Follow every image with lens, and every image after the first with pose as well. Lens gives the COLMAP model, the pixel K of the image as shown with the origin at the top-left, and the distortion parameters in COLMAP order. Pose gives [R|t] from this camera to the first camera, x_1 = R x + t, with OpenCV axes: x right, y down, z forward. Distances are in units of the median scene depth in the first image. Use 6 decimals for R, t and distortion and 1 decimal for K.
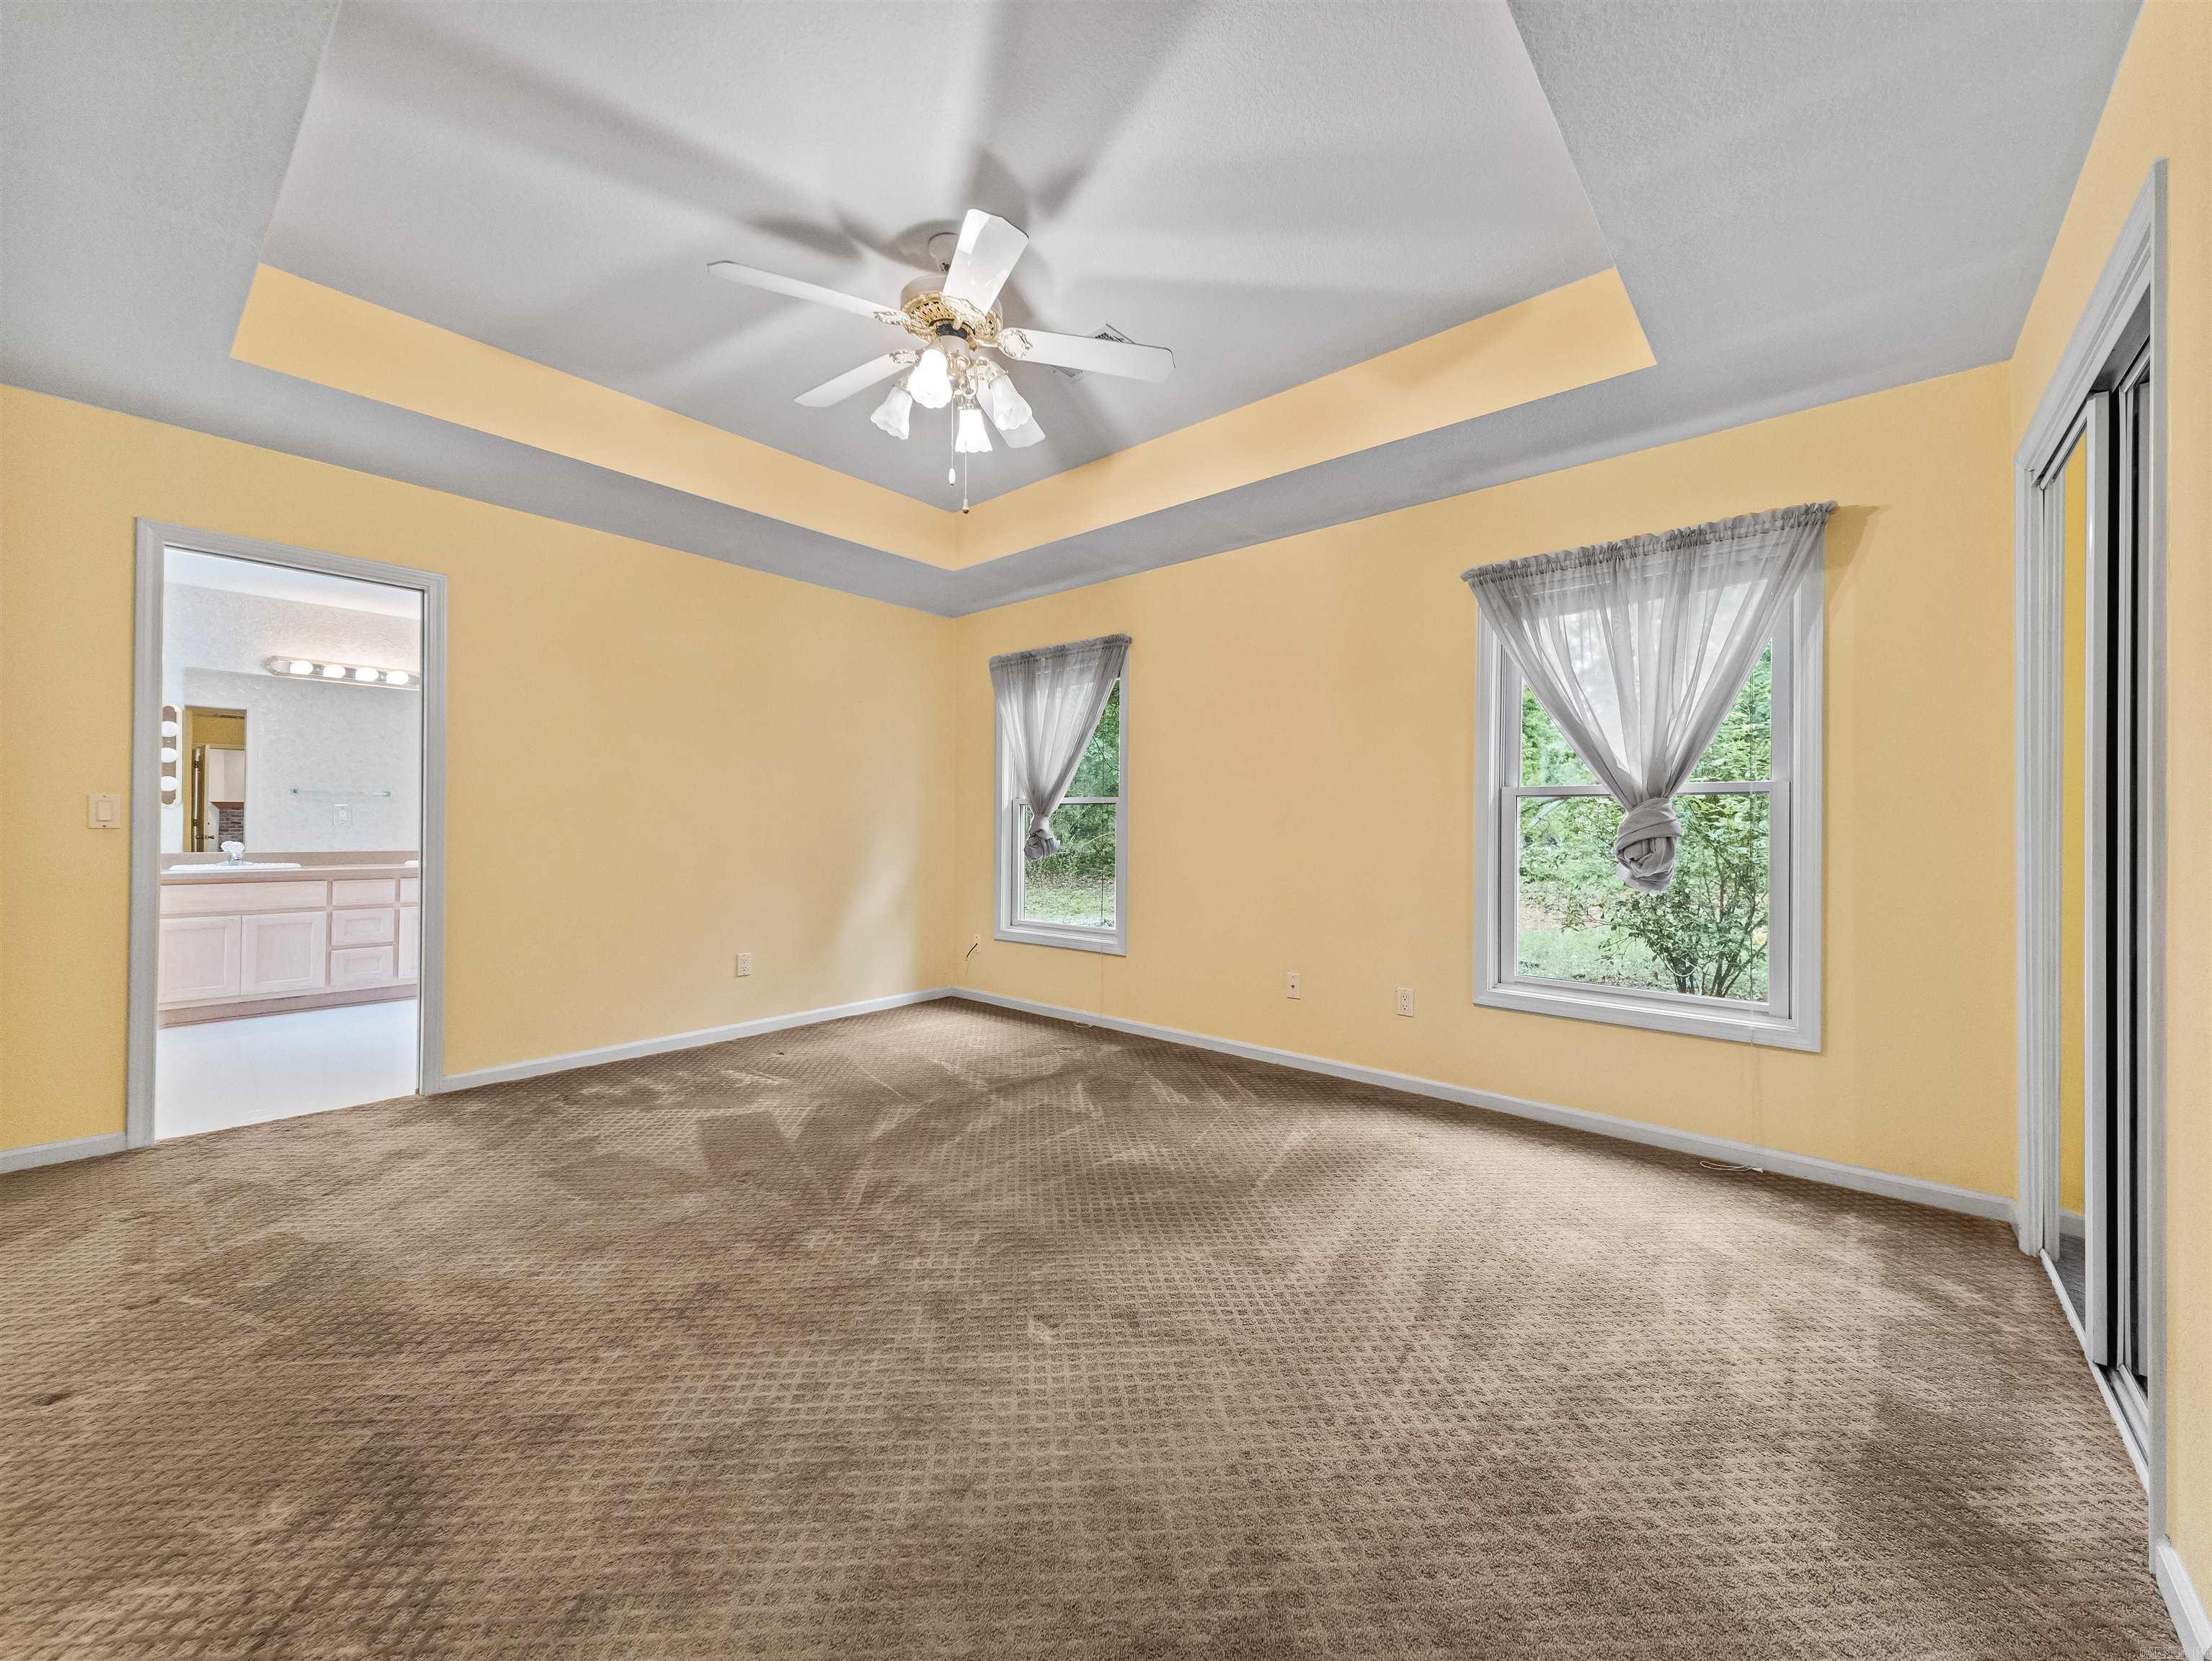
lens RADIAL K [[861.0, 0, 1114.3], [0, 861.0, 824.9], [0, 0, 1]] dist [0.032316, -0.010948]
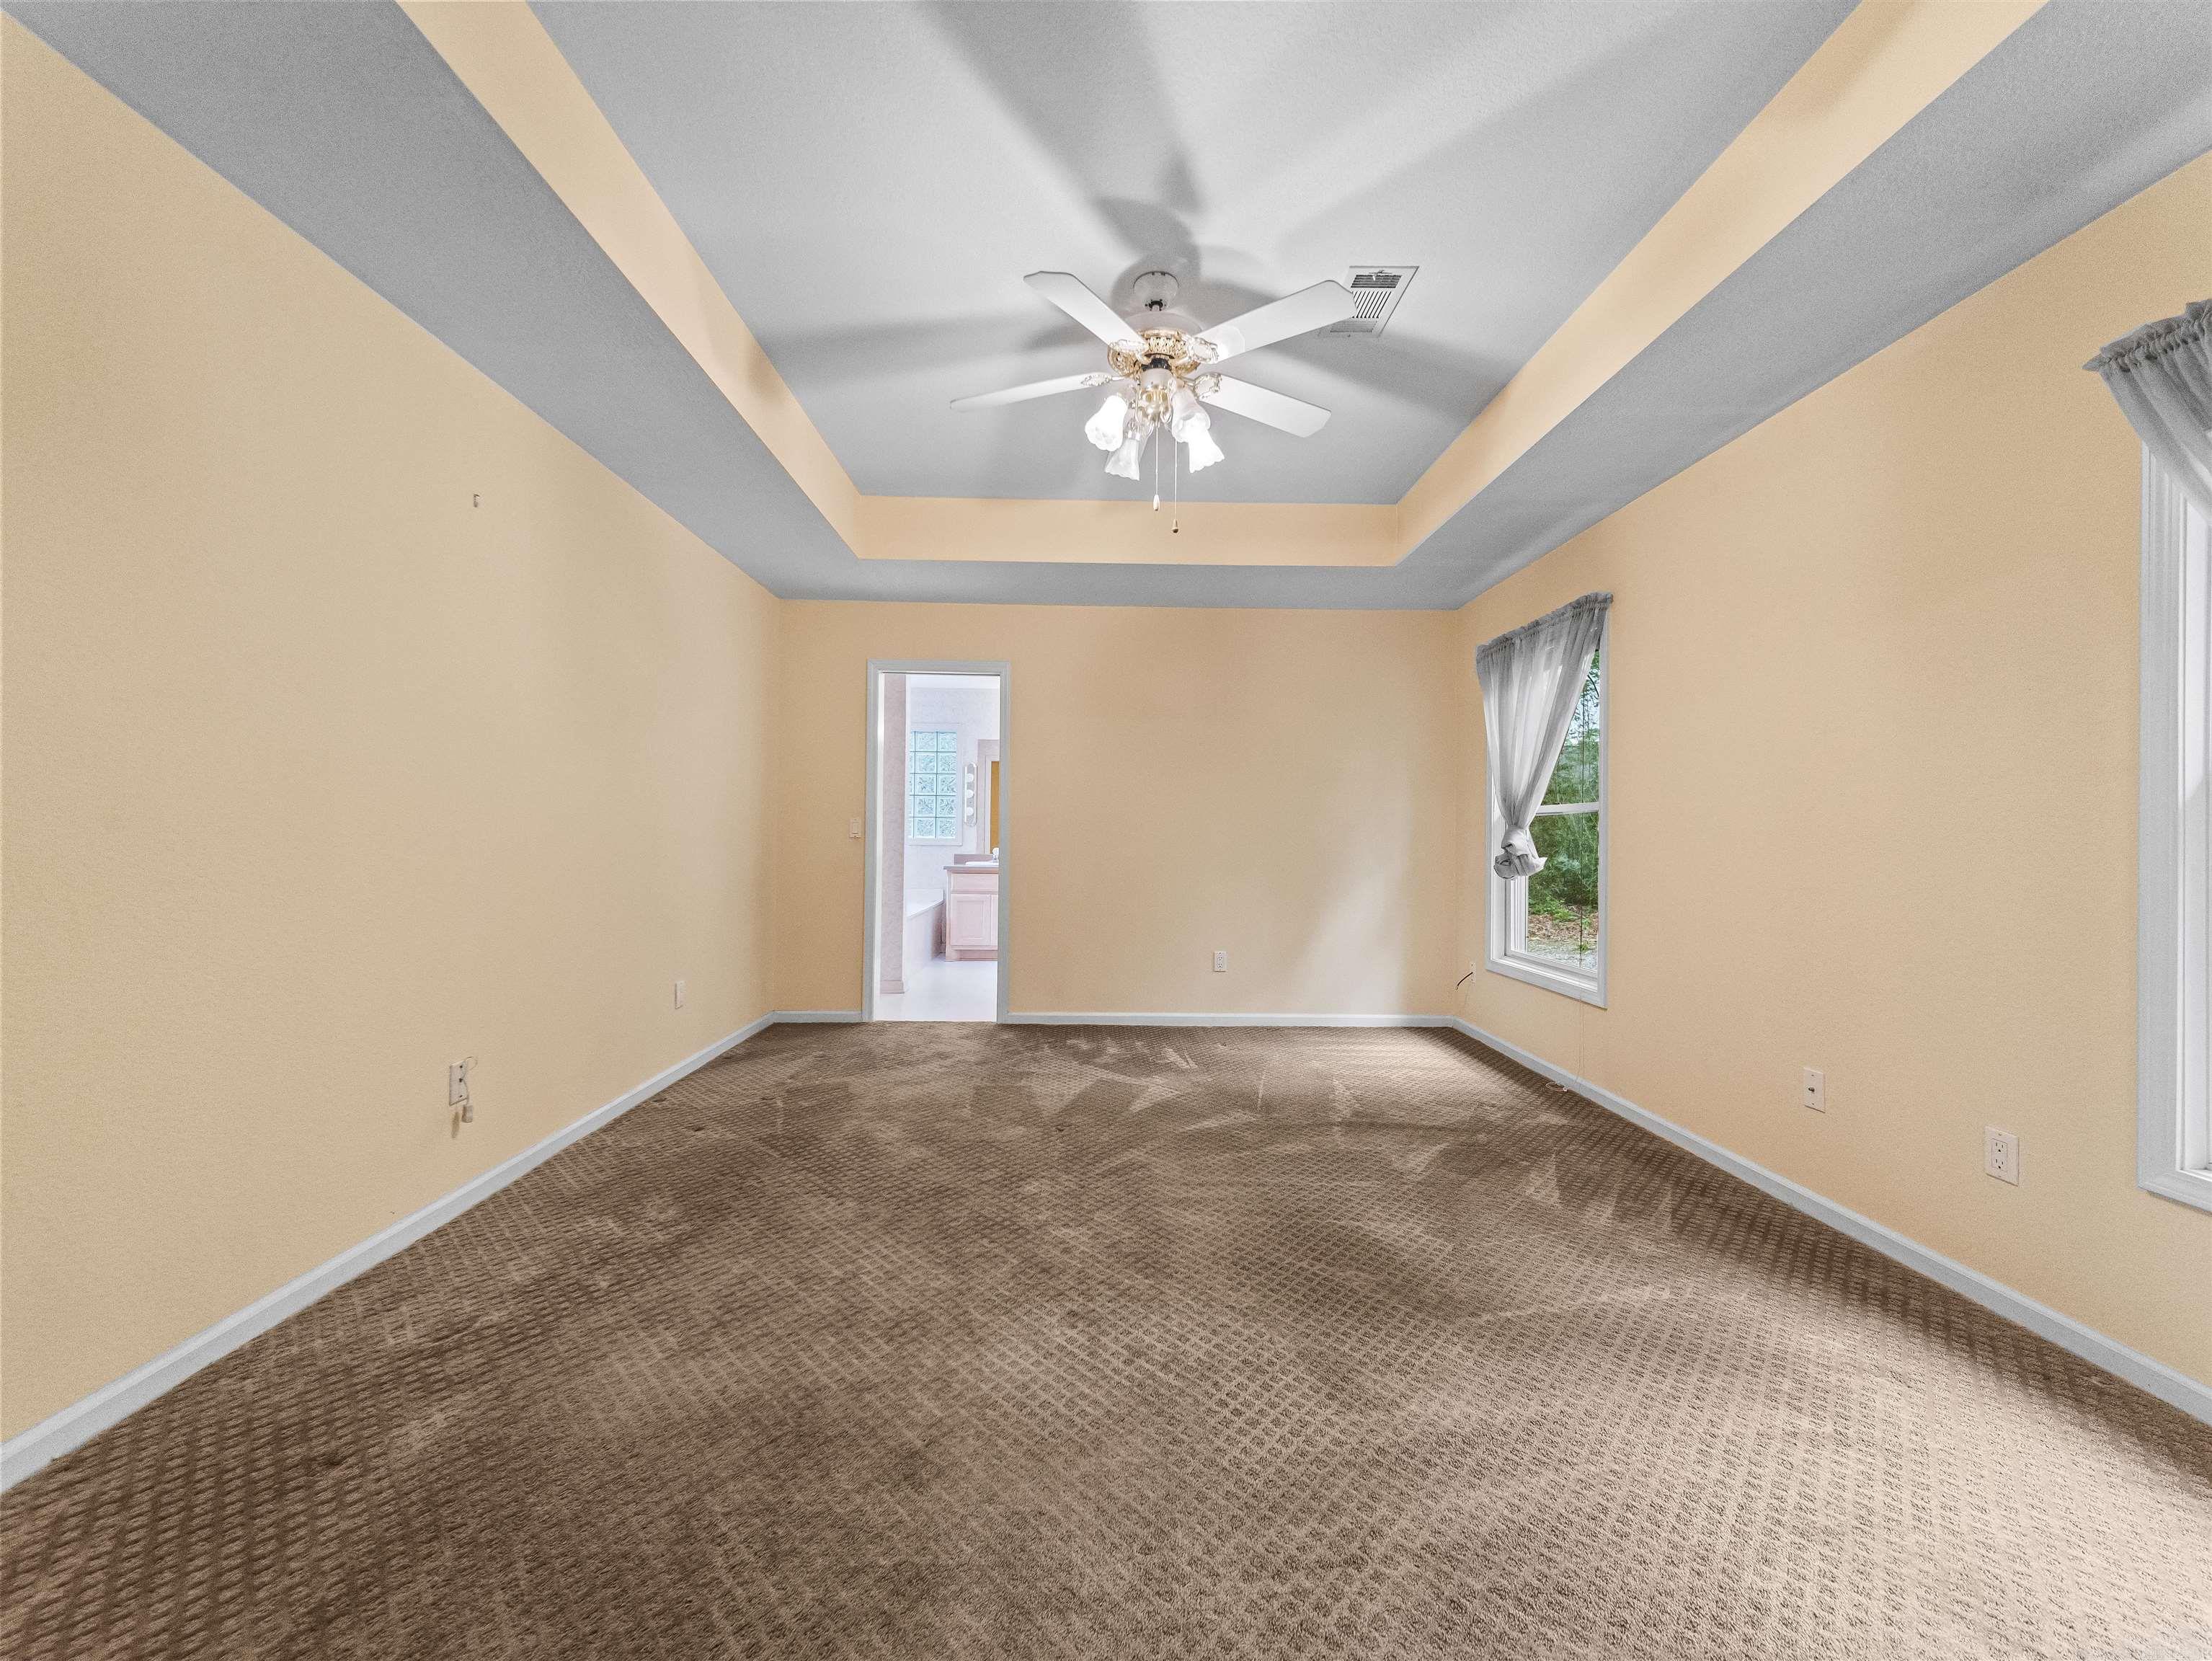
lens RADIAL K [[861.0, 0, 1102.5], [0, 861.0, 828.0], [0, 0, 1]] dist [0.032316, -0.010948]
pose [[0.659411, -0.004990, -0.751766, 0.414708], [-0.005428, 0.999920, -0.011399, 0.002879], [0.751763, 0.011597, 0.659332, 0.200701]]
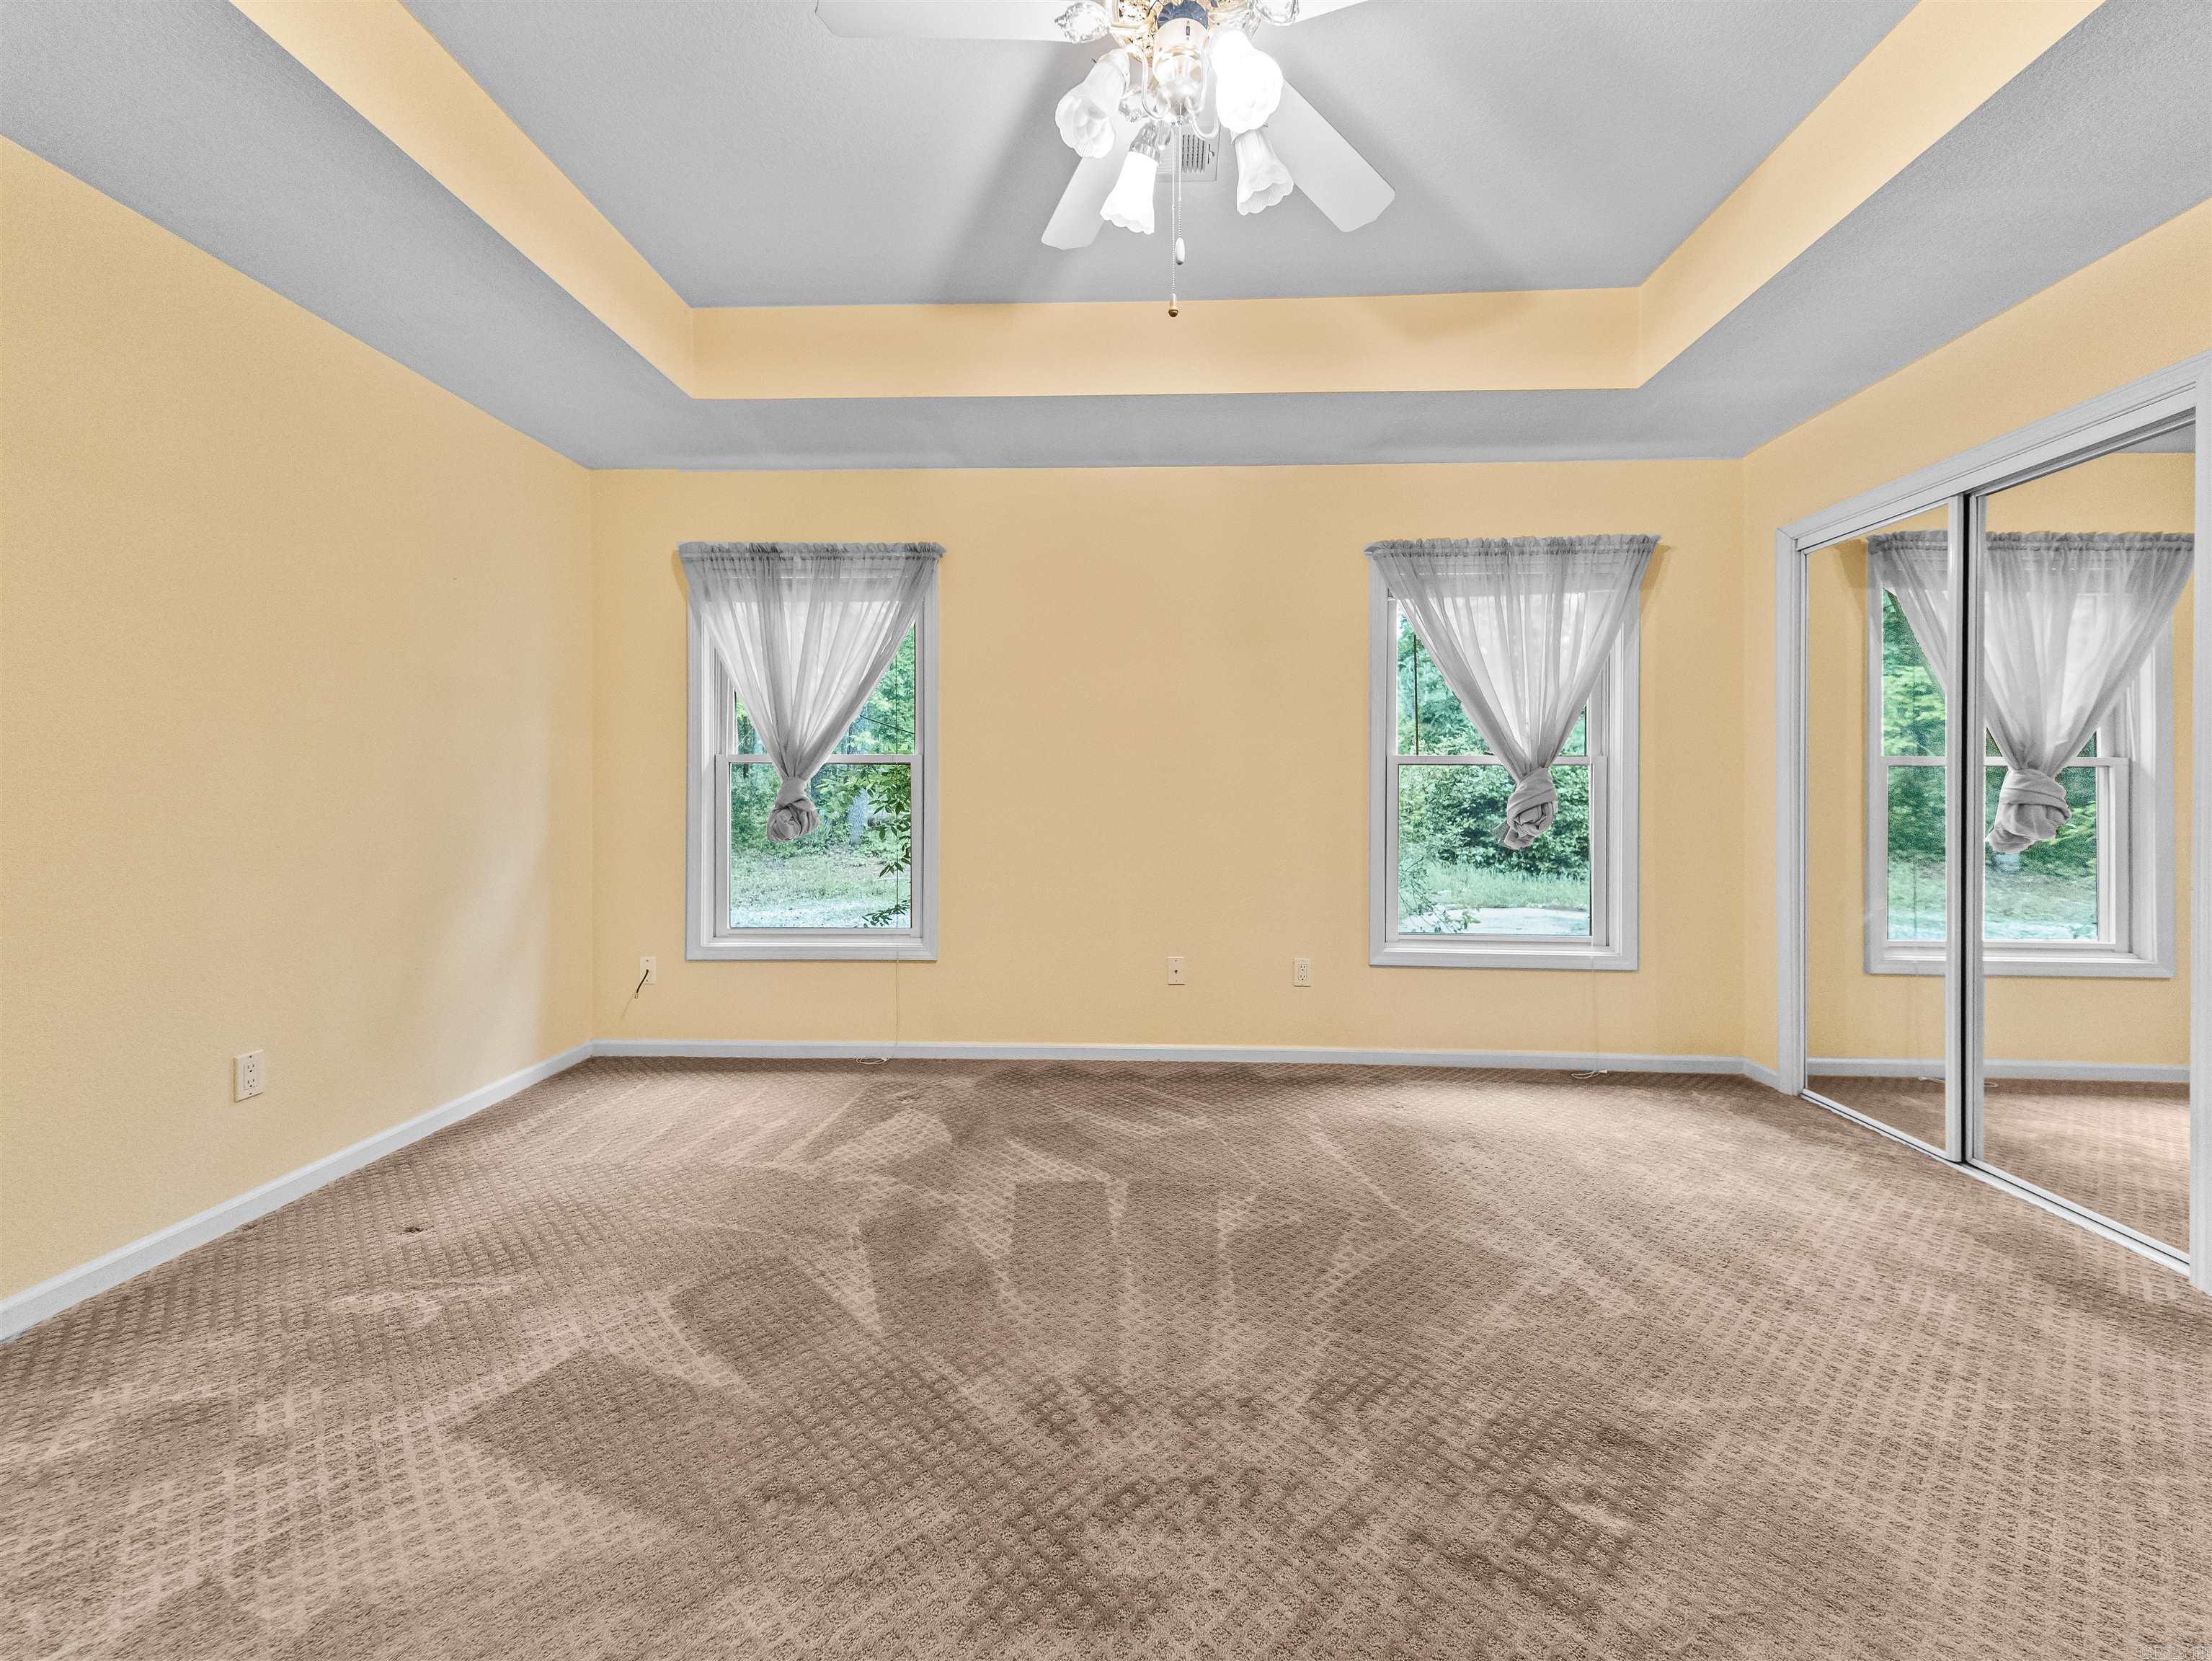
lens RADIAL K [[861.0, 0, 1116.8], [0, 861.0, 801.9], [0, 0, 1]] dist [0.032316, -0.010948]
pose [[0.782251, -0.009058, 0.622897, -0.470833], [0.000376, 0.999901, 0.014068, -0.002332], [-0.622963, -0.010770, 0.782177, 0.399436]]
